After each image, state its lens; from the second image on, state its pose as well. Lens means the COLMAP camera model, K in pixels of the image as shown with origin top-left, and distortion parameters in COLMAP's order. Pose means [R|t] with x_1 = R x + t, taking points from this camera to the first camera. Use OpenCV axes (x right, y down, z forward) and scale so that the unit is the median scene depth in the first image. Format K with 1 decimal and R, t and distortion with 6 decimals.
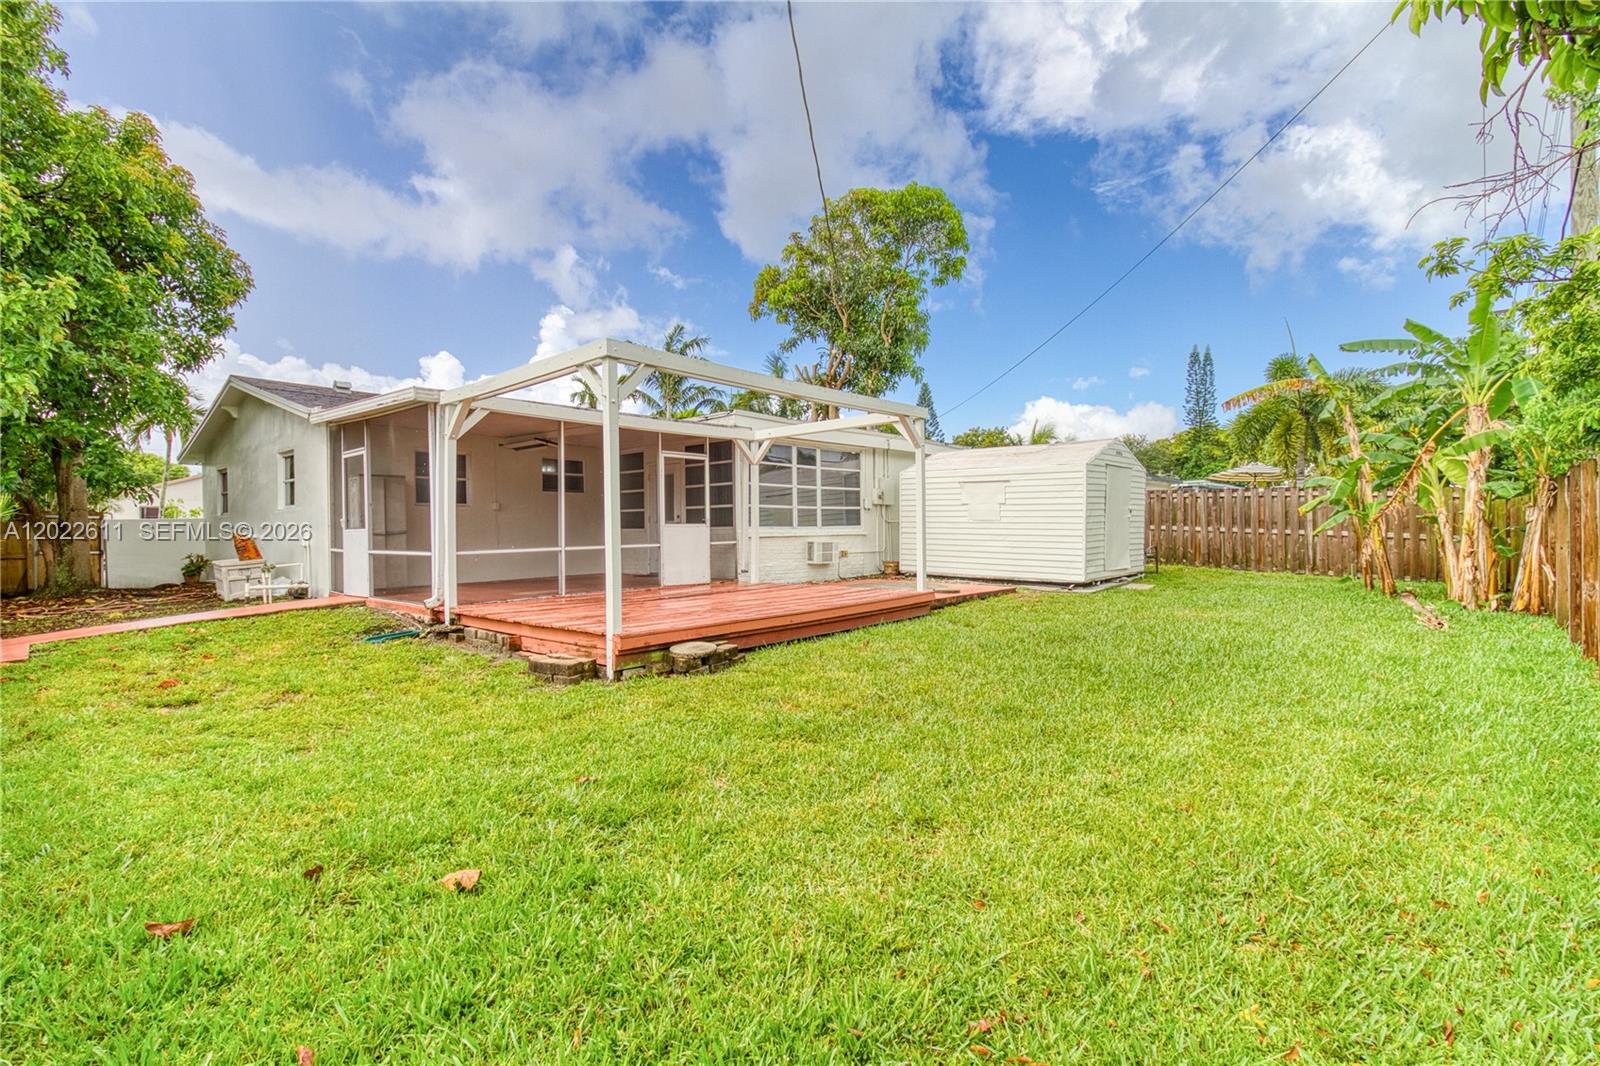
lens RADIAL K [[746.9, 0, 800.0], [0, 746.9, 533.0], [0, 0, 1]] dist [-0.002799, -0.000806]
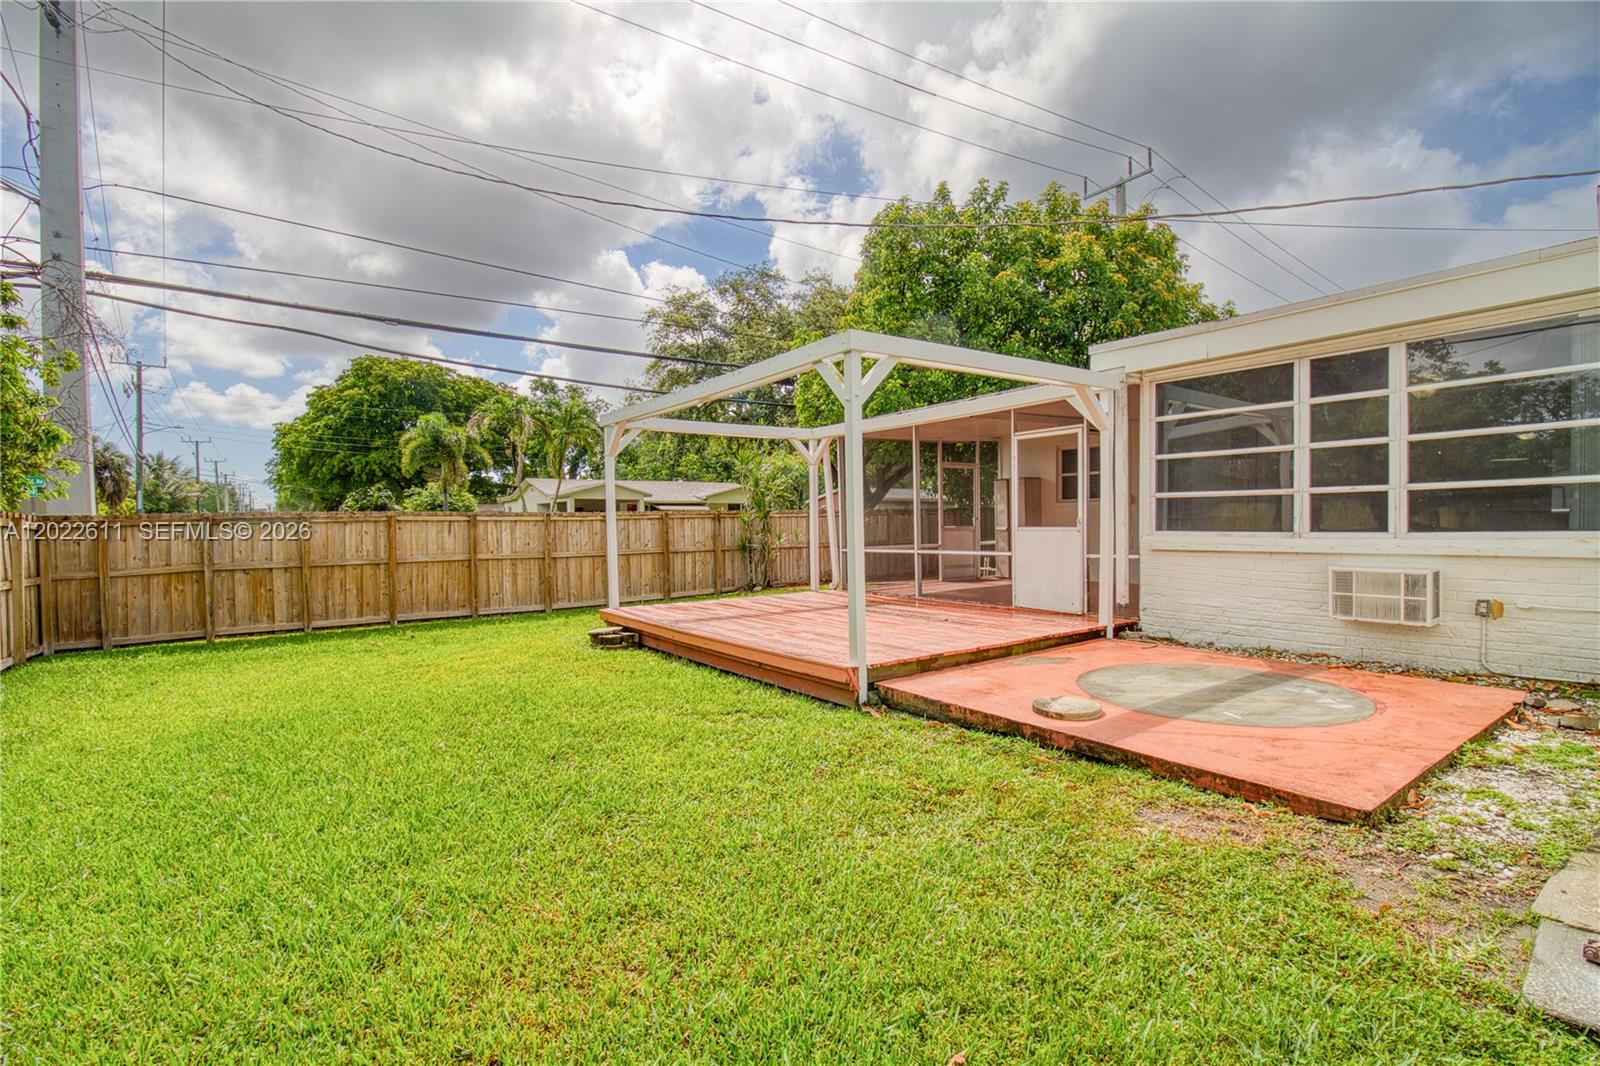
lens RADIAL K [[746.9, 0, 800.0], [0, 746.9, 533.0], [0, 0, 1]] dist [-0.002799, -0.000806]
pose [[-0.216056, 0.021324, -0.976148, 0.508855], [0.008755, 0.999764, 0.019902, -0.020260], [0.976342, -0.004246, -0.216191, 0.788113]]
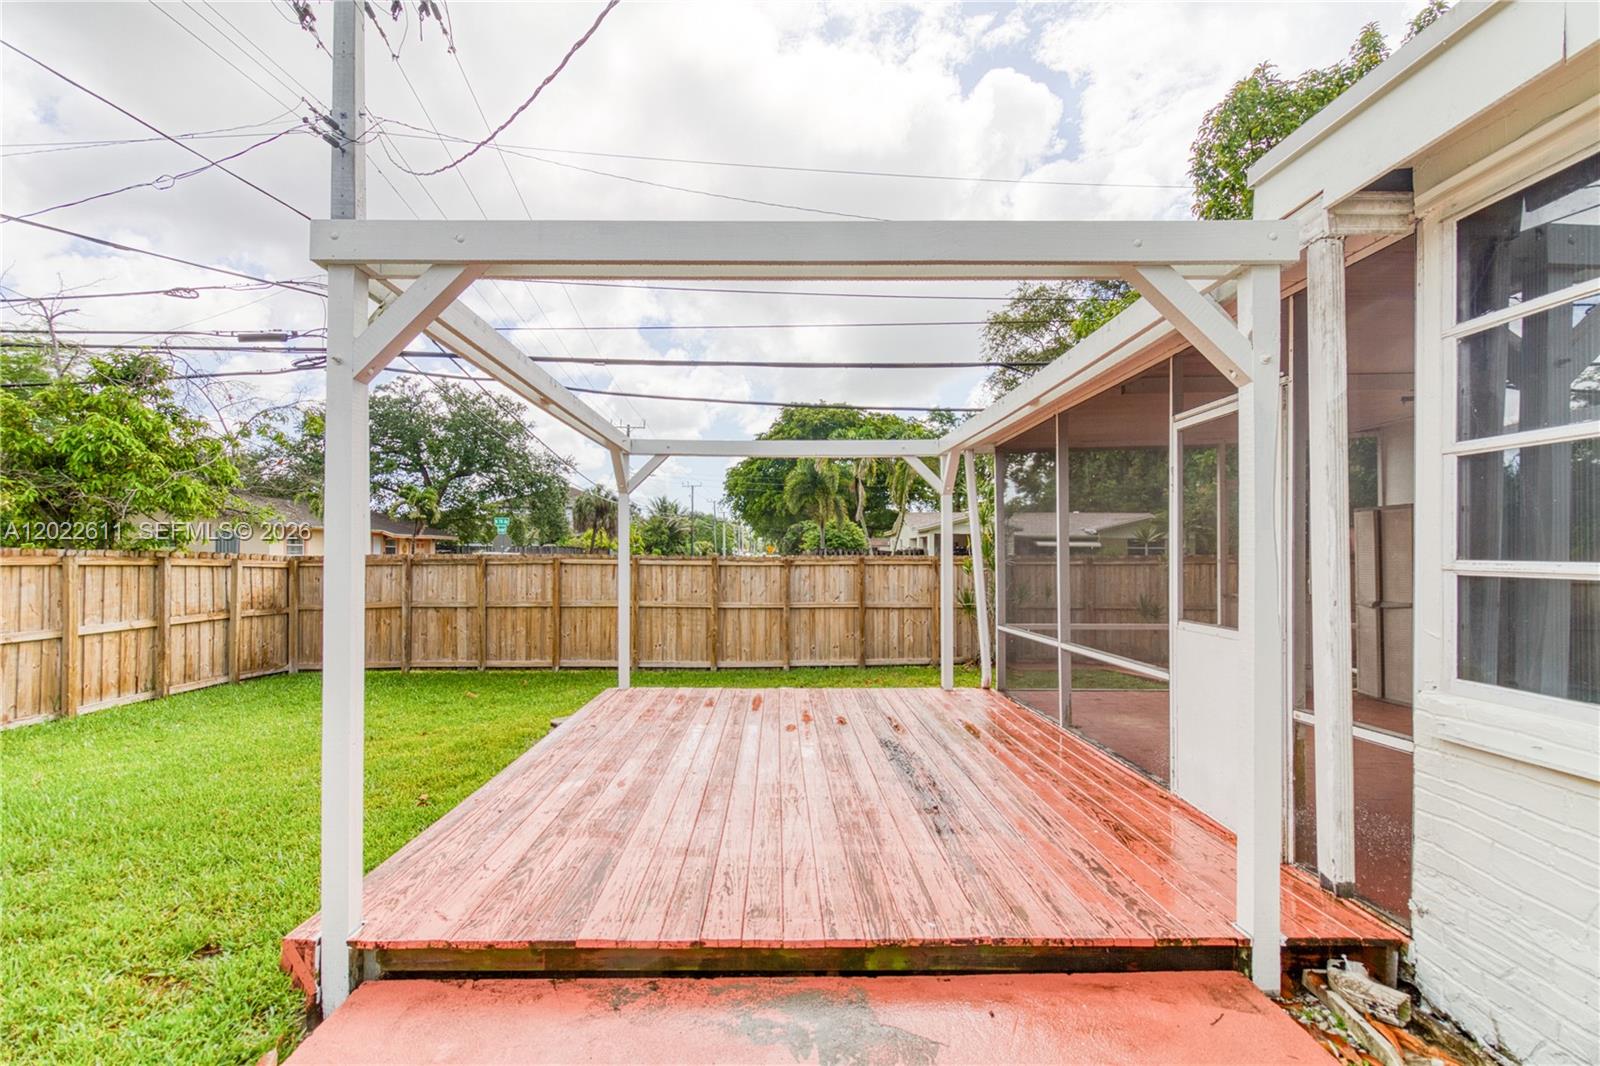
lens RADIAL K [[754.4, 0, 793.1], [0, 754.4, 551.7], [0, 0, 1]] dist [0.011141, -0.000161]
pose [[-0.733869, -0.002334, -0.679287, 0.168500], [-0.005137, 0.999985, 0.002114, -0.037398], [0.679272, 0.005040, -0.733869, 0.942168]]
